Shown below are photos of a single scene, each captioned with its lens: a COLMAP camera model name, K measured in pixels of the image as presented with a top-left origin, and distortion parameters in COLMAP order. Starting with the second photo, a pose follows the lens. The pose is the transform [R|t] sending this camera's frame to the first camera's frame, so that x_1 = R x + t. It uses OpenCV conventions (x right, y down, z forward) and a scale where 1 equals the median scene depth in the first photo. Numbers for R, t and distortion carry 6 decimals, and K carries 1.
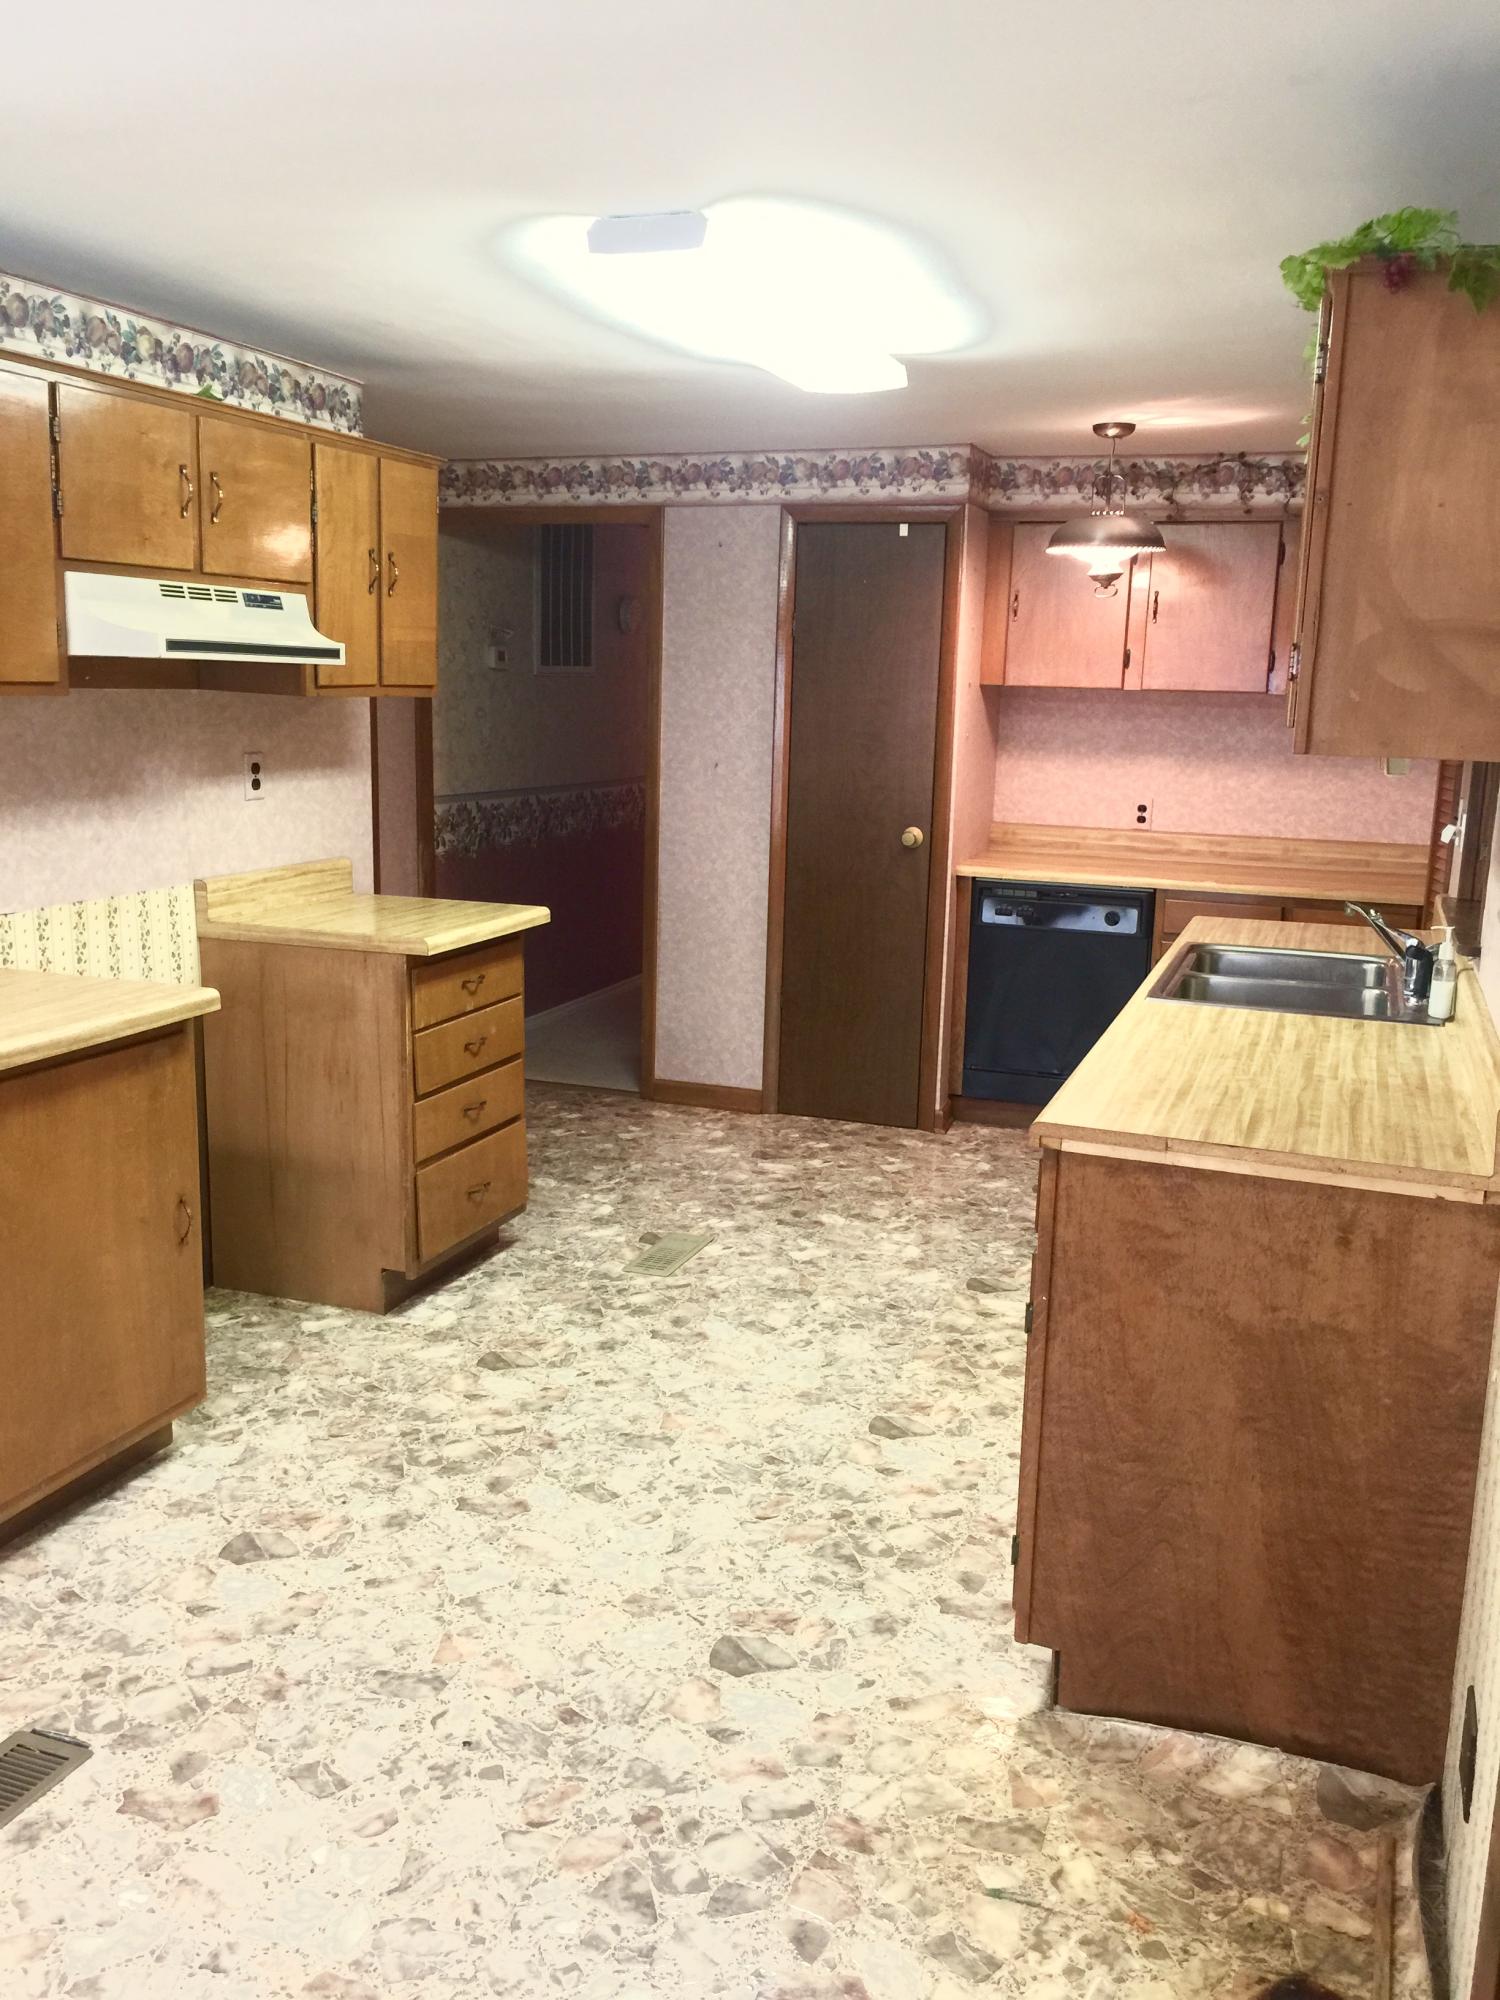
lens RADIAL K [[1652.4, 0, 750.0], [0, 1652.4, 1000.0], [0, 0, 1]] dist [-0.115616, 0.001607]
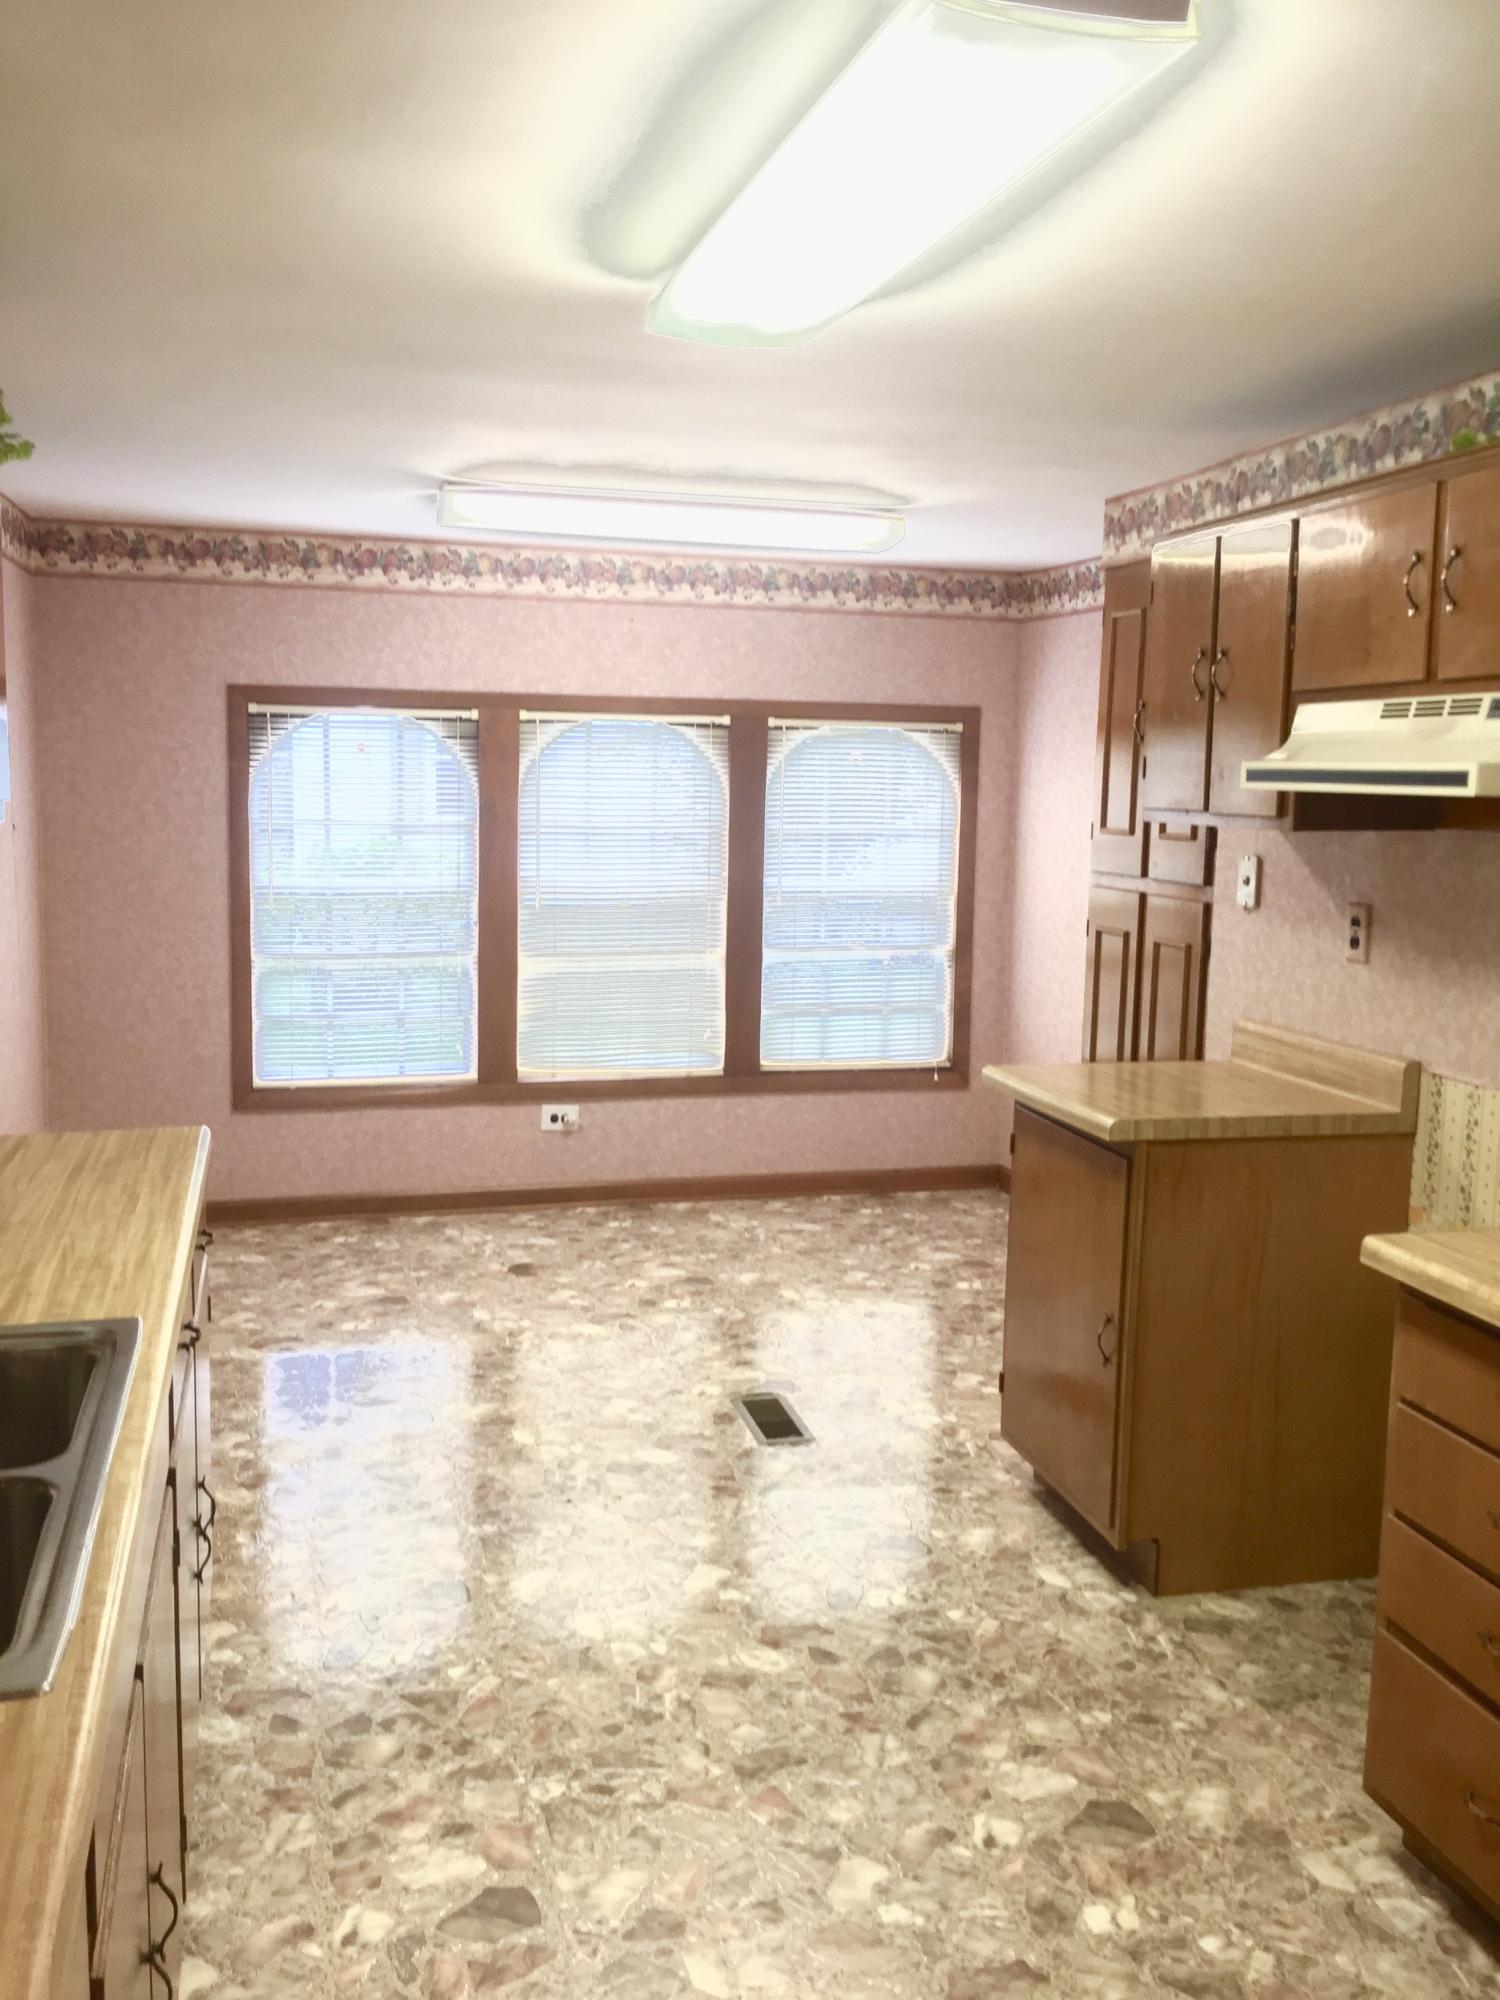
lens RADIAL K [[1679.8, 0, 748.0], [0, 1679.8, 952.7], [0, 0, 1]] dist [0.008431, 0.003730]
pose [[-0.820697, 0.030460, -0.570551, 0.406659], [-0.135945, 0.959491, 0.246772, -0.276561], [0.554955, 0.280089, -0.783311, 1.412872]]
